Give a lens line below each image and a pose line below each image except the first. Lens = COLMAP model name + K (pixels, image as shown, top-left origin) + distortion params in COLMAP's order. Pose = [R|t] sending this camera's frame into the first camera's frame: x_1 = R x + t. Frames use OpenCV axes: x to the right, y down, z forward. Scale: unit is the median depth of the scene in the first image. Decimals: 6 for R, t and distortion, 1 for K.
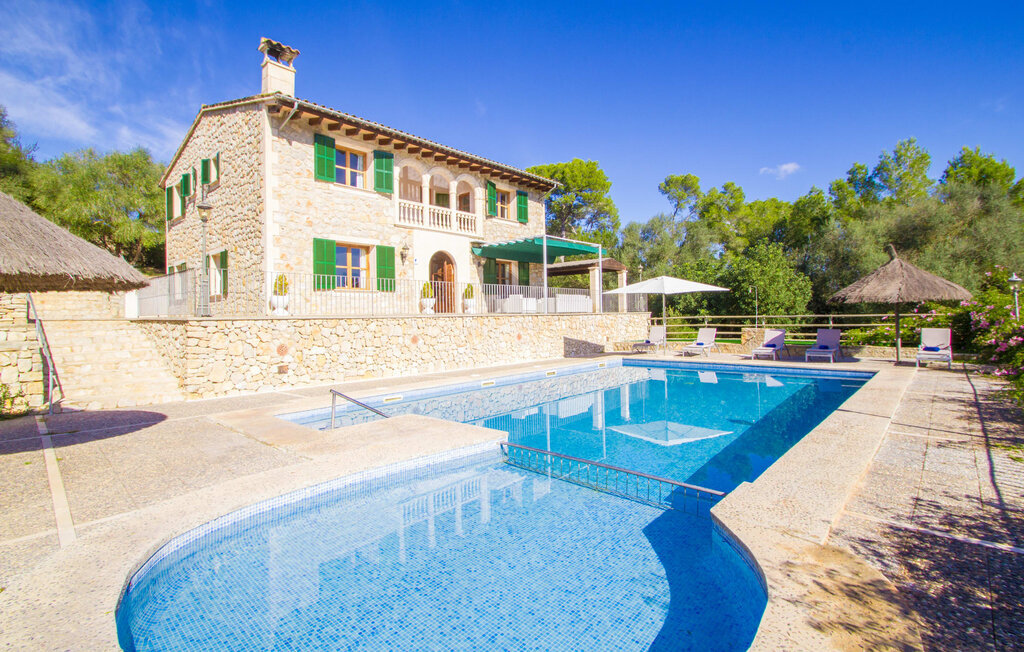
lens RADIAL K [[457.7, 0, 511.7], [0, 457.7, 319.7], [0, 0, 1]] dist [0.002551, -0.009553]
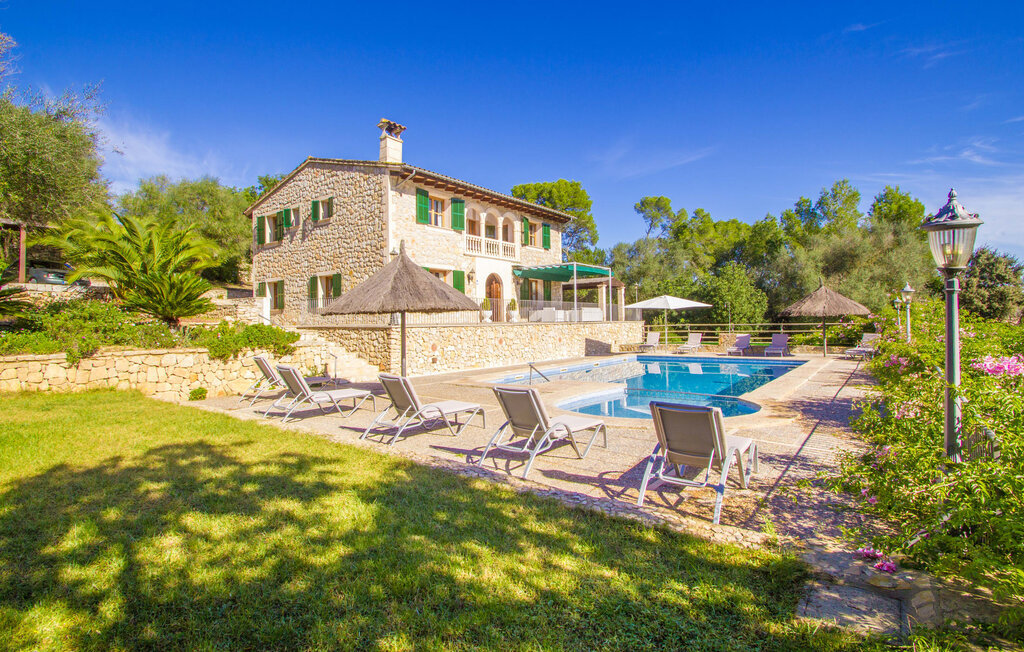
lens RADIAL K [[466.3, 0, 512.0], [0, 466.3, 326.0], [0, 0, 1]] dist [-0.002623, 0.000011]
pose [[0.996549, 0.001348, 0.083002, -0.203637], [-0.001350, 0.999999, -0.000029, -0.002469], [-0.083002, -0.000084, 0.996549, -0.297680]]
